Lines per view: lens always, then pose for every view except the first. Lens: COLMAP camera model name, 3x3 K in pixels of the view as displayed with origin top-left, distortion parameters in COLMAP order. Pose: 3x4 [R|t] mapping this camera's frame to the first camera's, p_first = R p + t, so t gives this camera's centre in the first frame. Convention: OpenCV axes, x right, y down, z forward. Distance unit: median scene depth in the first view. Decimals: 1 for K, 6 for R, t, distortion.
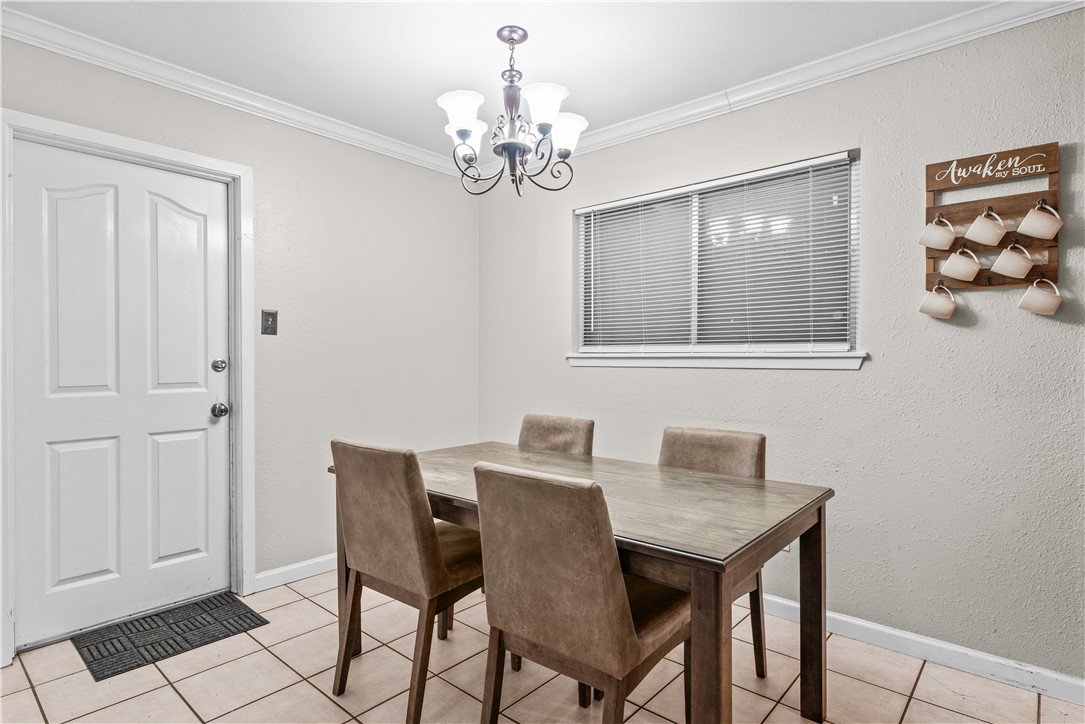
lens RADIAL K [[570.8, 0, 546.6], [0, 570.8, 364.7], [0, 0, 1]] dist [-0.008837, -0.000167]
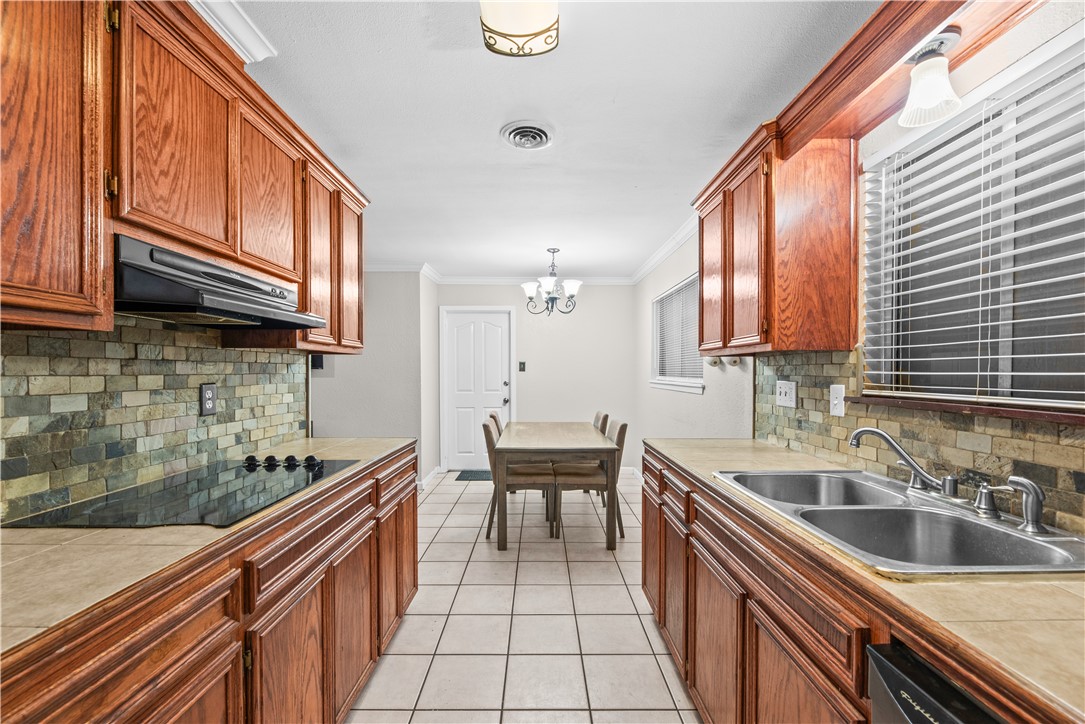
lens RADIAL K [[453.9, 0, 550.7], [0, 453.9, 376.8], [0, 0, 1]] dist [0.004087, -0.002456]
pose [[0.673118, 0.009732, -0.739471, 1.388497], [-0.009370, 0.999945, 0.004631, -0.052127], [0.739475, 0.003811, 0.673173, -0.312275]]
